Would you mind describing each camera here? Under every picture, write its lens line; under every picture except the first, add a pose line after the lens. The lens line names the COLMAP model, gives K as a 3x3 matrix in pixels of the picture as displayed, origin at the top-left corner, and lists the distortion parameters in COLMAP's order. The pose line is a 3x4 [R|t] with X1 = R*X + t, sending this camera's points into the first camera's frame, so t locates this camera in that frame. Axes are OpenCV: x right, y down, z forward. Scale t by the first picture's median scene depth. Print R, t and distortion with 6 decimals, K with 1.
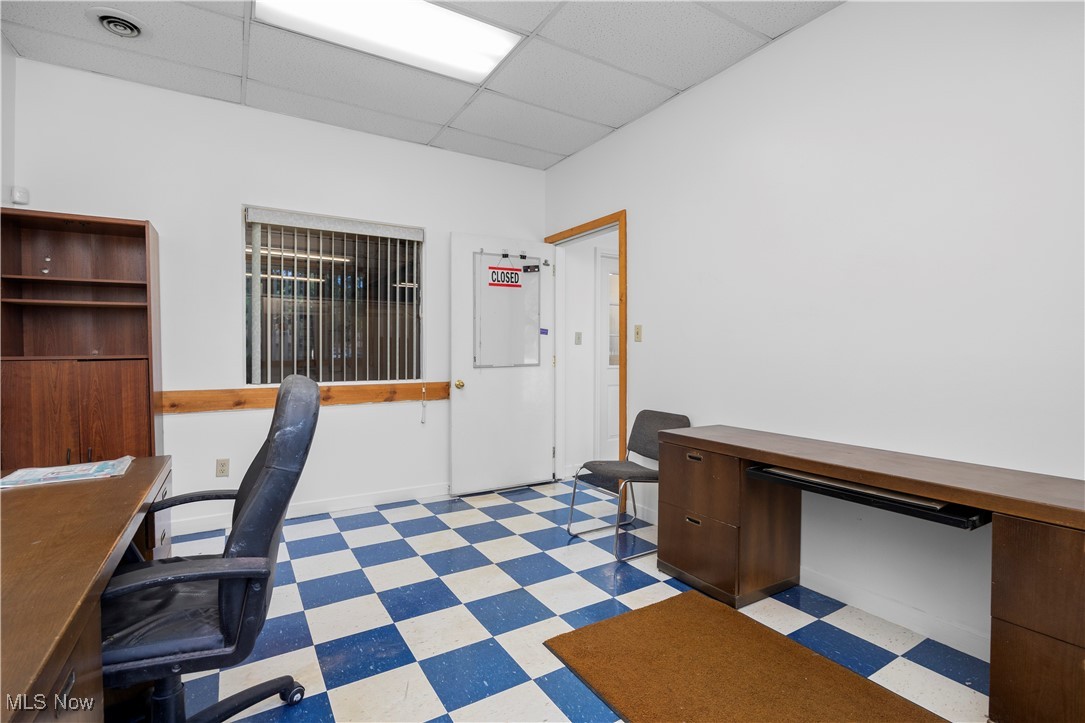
lens RADIAL K [[504.4, 0, 541.1], [0, 504.4, 354.0], [0, 0, 1]] dist [0.002132, 0.000083]
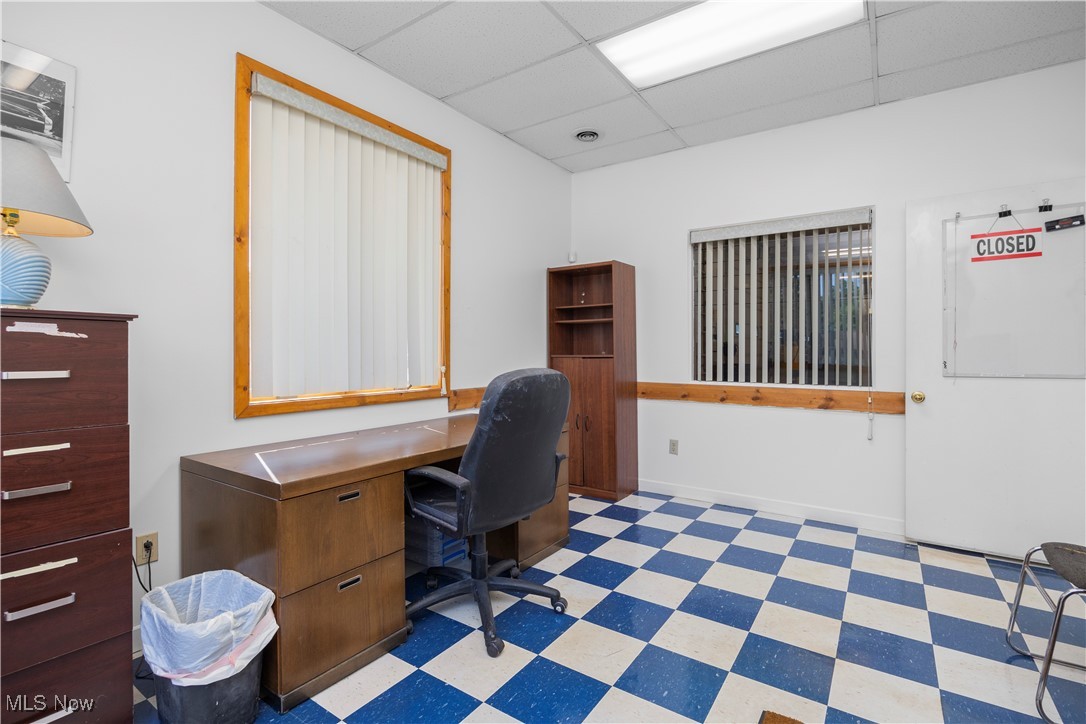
lens RADIAL K [[500.1, 0, 543.4], [0, 500.1, 355.5], [0, 0, 1]] dist [-0.016123, 0.000573]
pose [[0.407158, 0.010024, -0.913303, 0.304426], [-0.010390, 0.999926, 0.006343, -0.002279], [0.913299, 0.006906, 0.407232, 0.178607]]
